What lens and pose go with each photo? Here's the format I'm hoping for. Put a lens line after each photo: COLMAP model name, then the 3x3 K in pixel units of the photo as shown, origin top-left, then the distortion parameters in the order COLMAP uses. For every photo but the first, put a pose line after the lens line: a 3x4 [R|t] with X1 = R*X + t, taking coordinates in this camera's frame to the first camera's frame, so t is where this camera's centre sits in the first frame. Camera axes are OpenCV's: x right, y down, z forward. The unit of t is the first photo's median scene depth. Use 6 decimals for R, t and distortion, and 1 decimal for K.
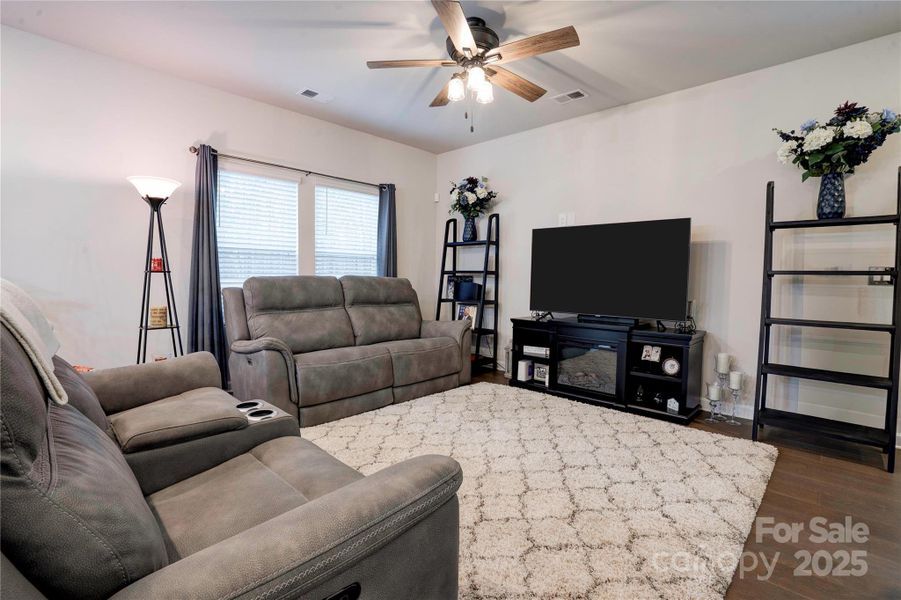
lens RADIAL K [[421.1, 0, 450.5], [0, 421.1, 300.0], [0, 0, 1]] dist [-0.061290, 0.027228]
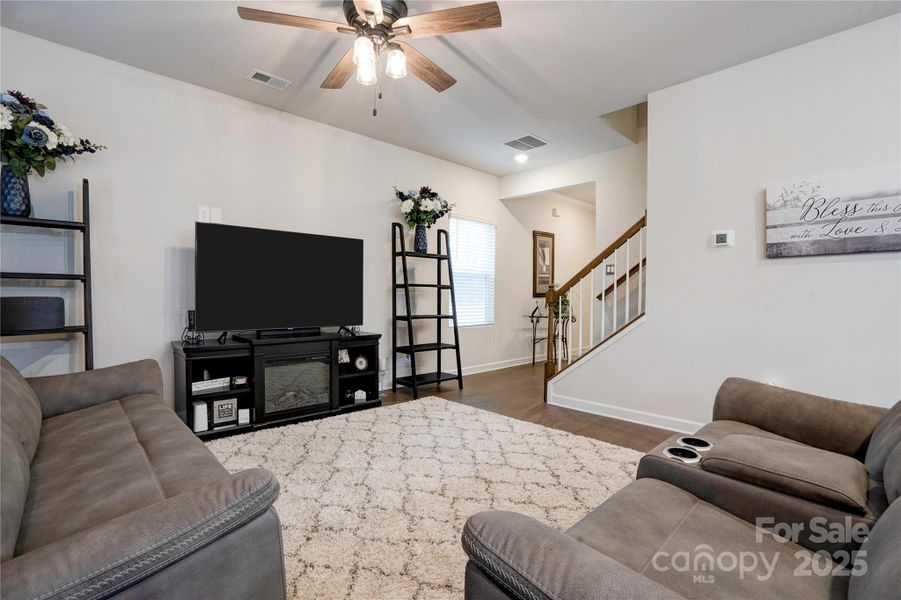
lens RADIAL K [[421.1, 0, 450.5], [0, 421.1, 300.0], [0, 0, 1]] dist [-0.061290, 0.027228]
pose [[0.055666, -0.032669, 0.997915, -0.666375], [0.041522, 0.998676, 0.030378, -0.047955], [-0.997586, 0.039744, 0.056949, 0.688896]]
